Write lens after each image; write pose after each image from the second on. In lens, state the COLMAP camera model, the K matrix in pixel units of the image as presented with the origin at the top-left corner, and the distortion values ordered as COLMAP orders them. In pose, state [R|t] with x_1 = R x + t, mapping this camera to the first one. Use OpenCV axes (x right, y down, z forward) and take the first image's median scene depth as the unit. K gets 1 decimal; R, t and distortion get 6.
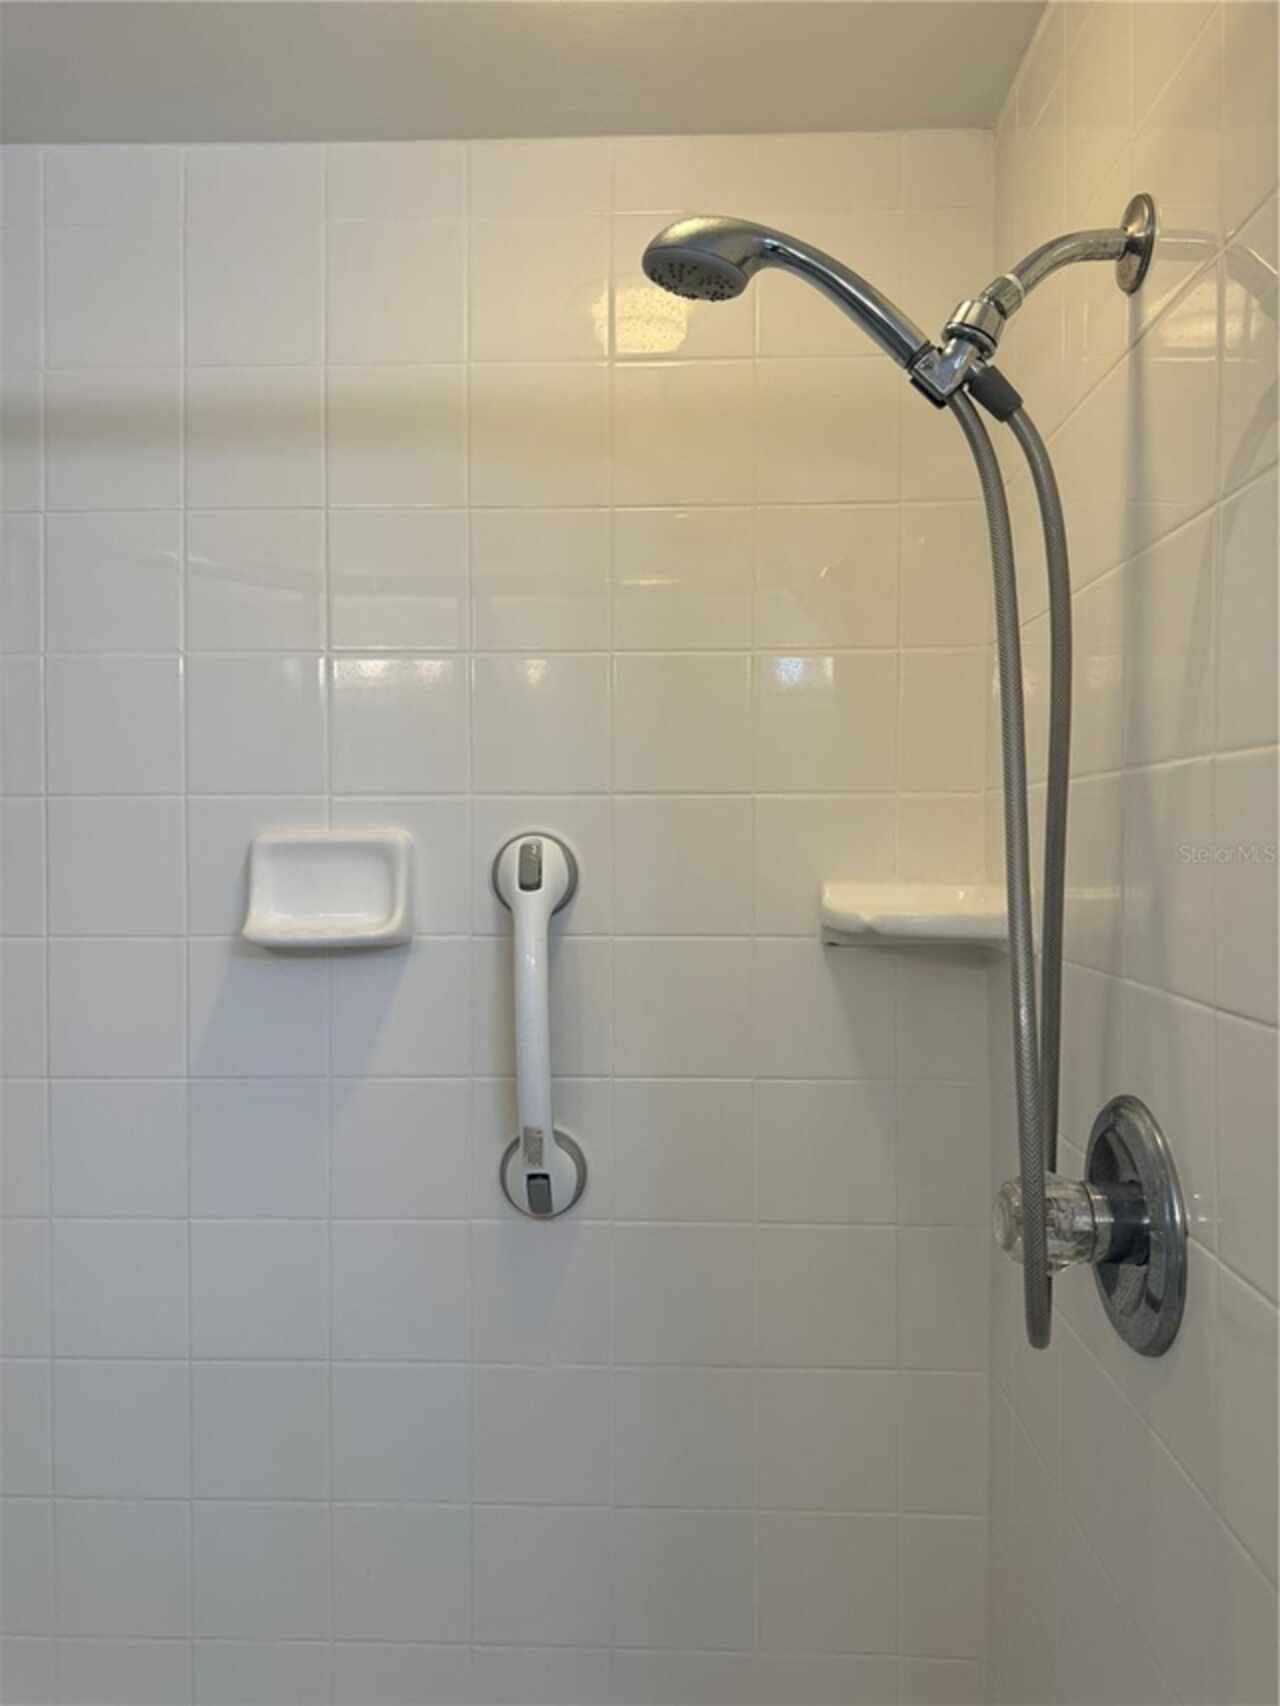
lens RADIAL K [[1186.6, 0, 639.9], [0, 1186.6, 912.3], [0, 0, 1]] dist [0.005607, 0.000989]
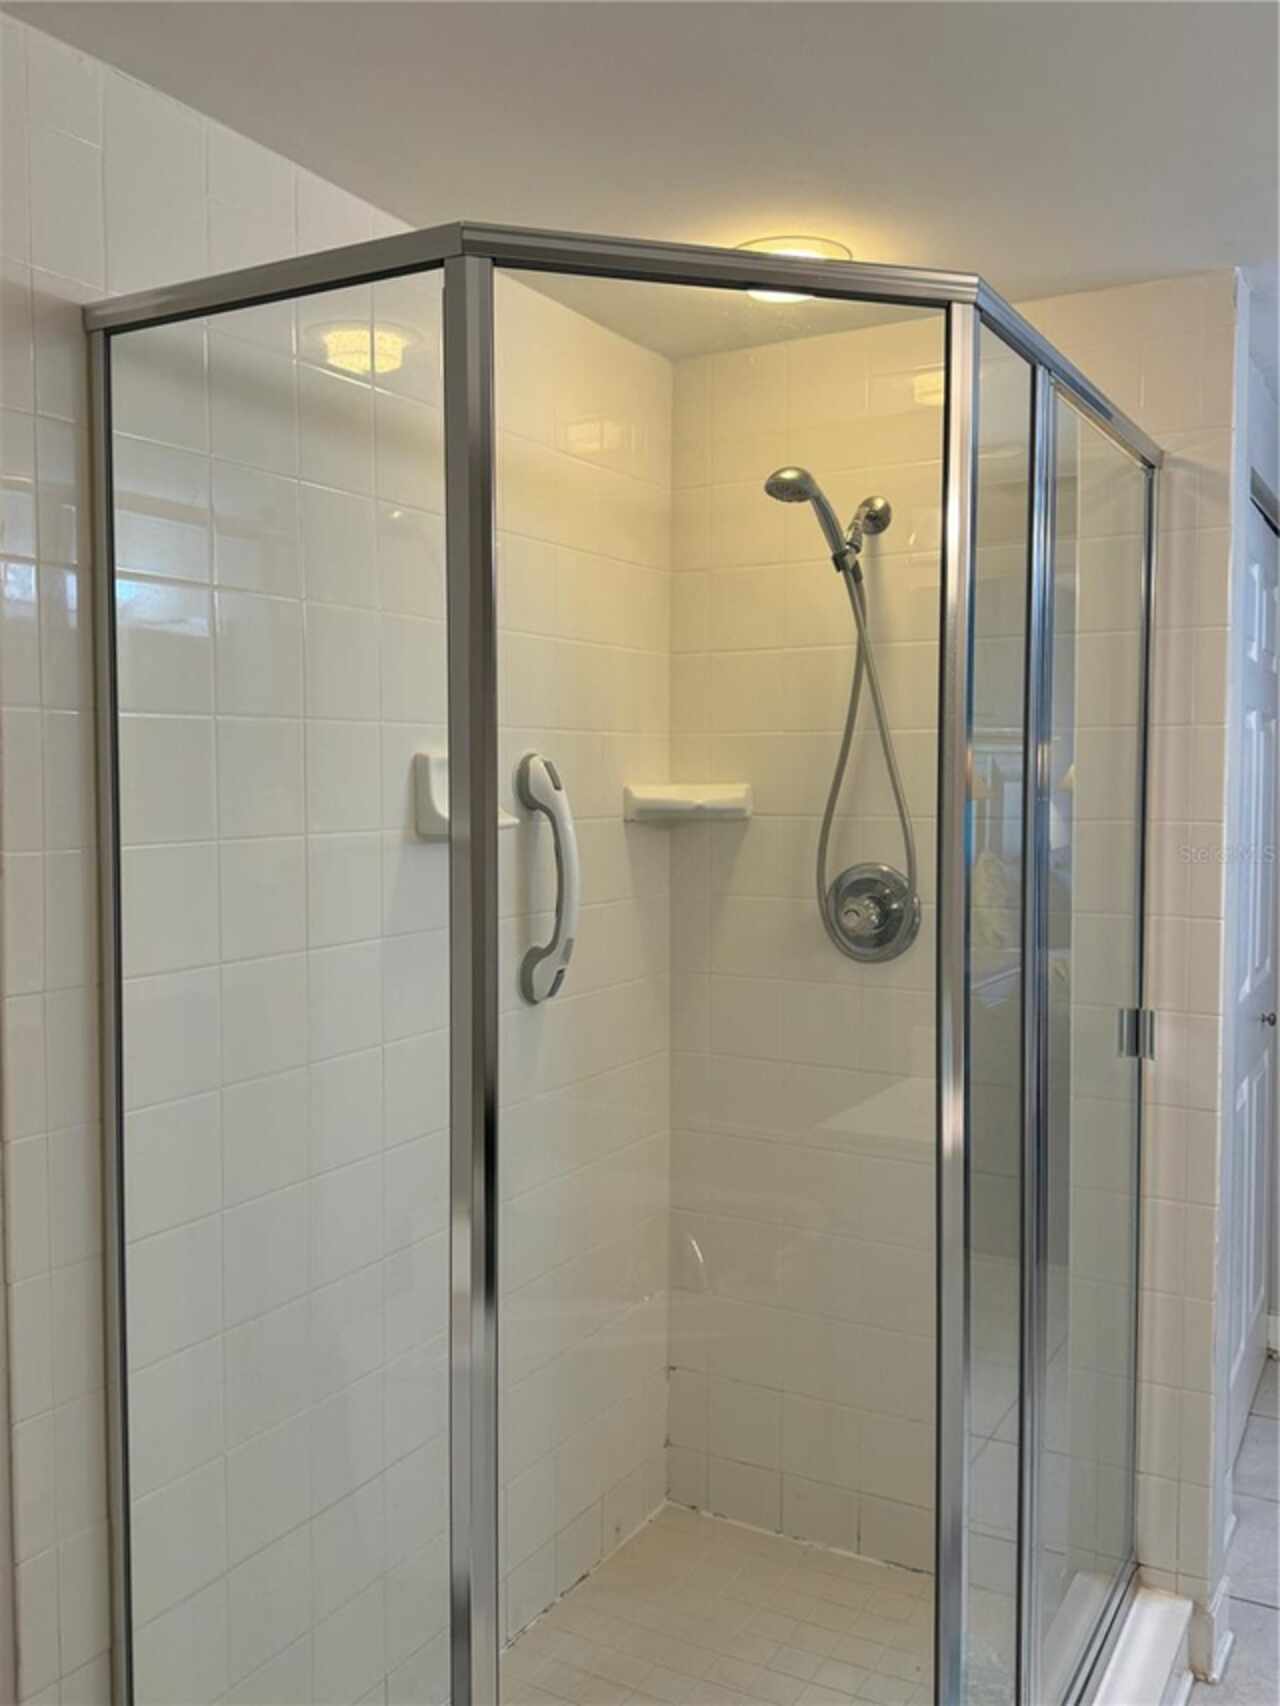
lens RADIAL K [[1457.4, 0, 640.0], [0, 1457.4, 853.0], [0, 0, 1]] dist [0.149592, -0.249119]
pose [[0.484705, -0.048306, 0.873343, -1.657211], [0.050276, 0.998362, 0.027318, 0.016817], [-0.873231, 0.030668, 0.486340, -0.031322]]
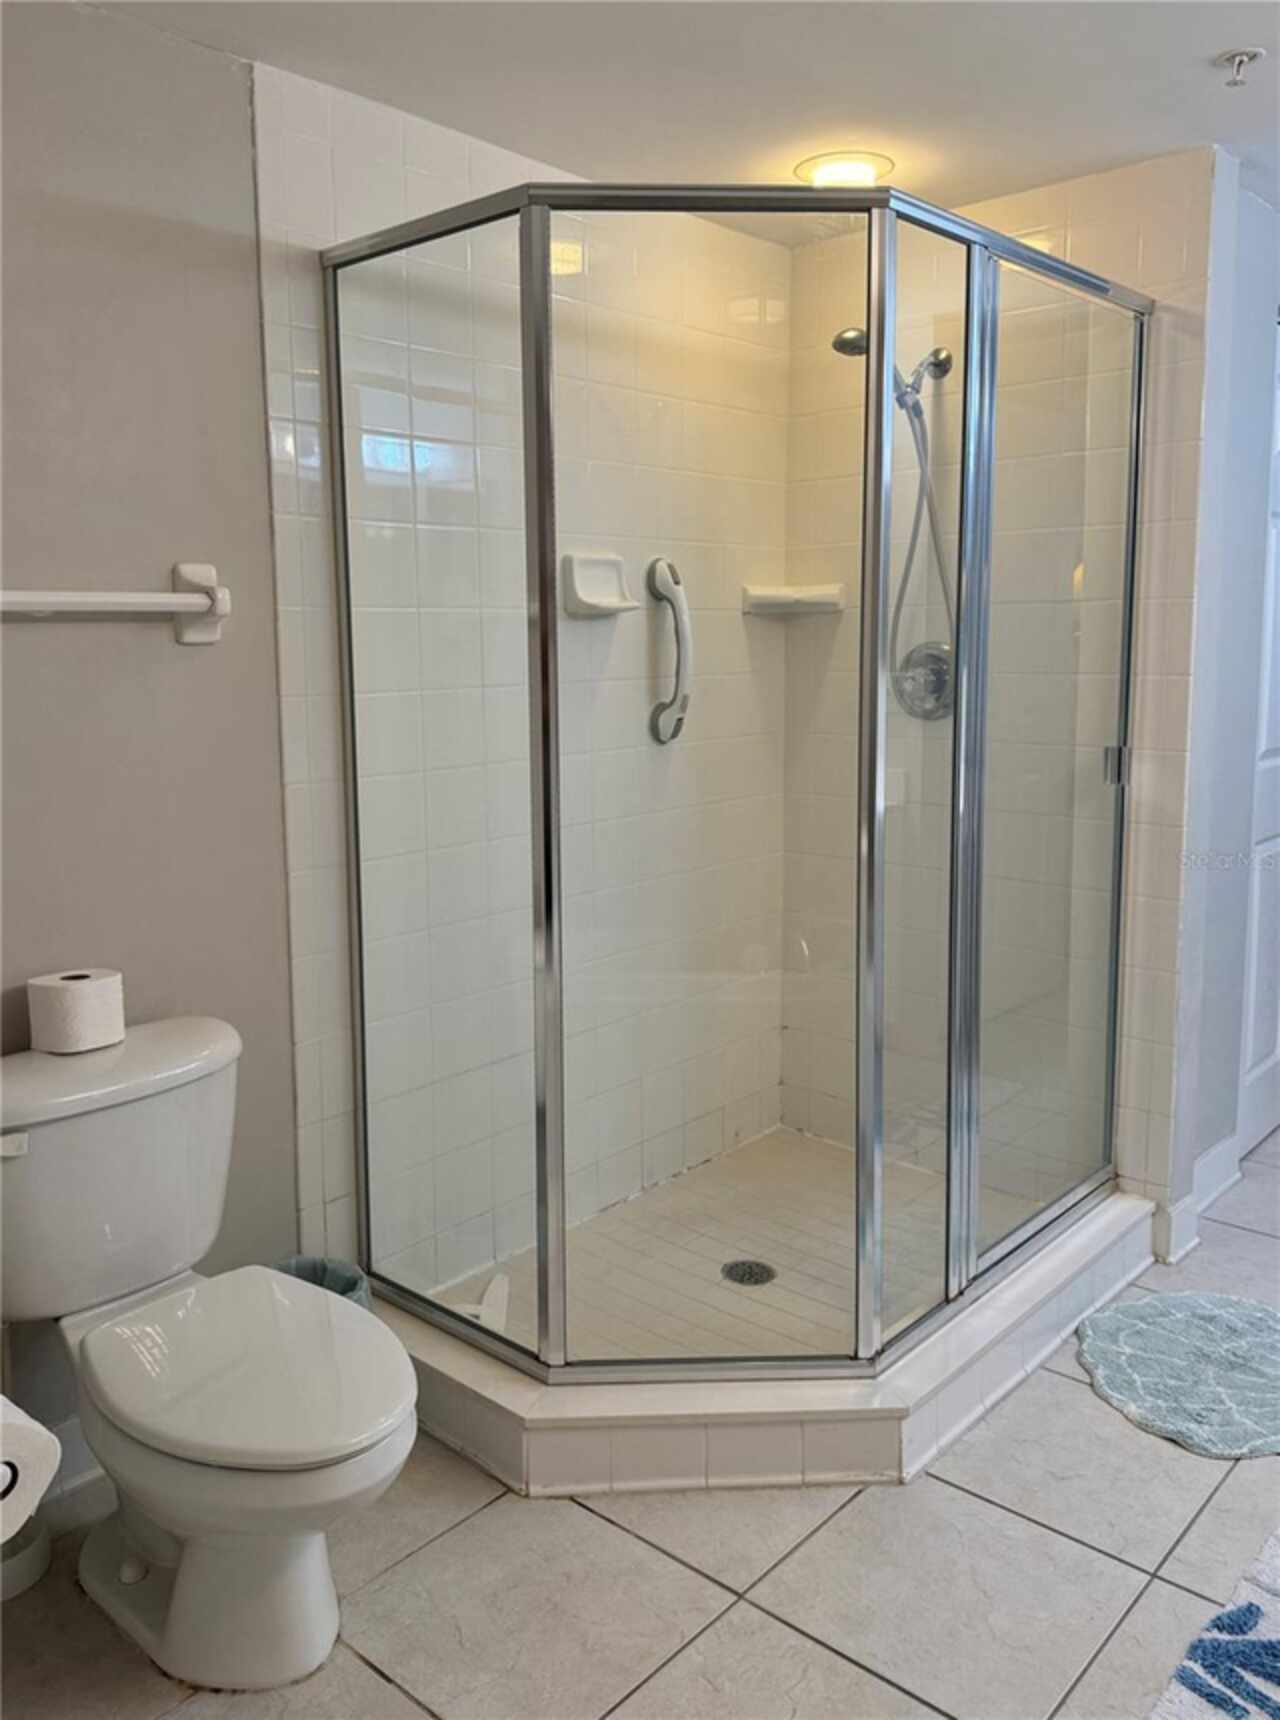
lens RADIAL K [[1329.4, 0, 635.6], [0, 1329.4, 822.4], [0, 0, 1]] dist [0.074120, -0.081085]
pose [[0.658956, -0.113428, 0.743580, -1.883758], [0.051936, 0.993066, 0.105461, 0.142767], [-0.750386, -0.030876, 0.660278, -0.512680]]
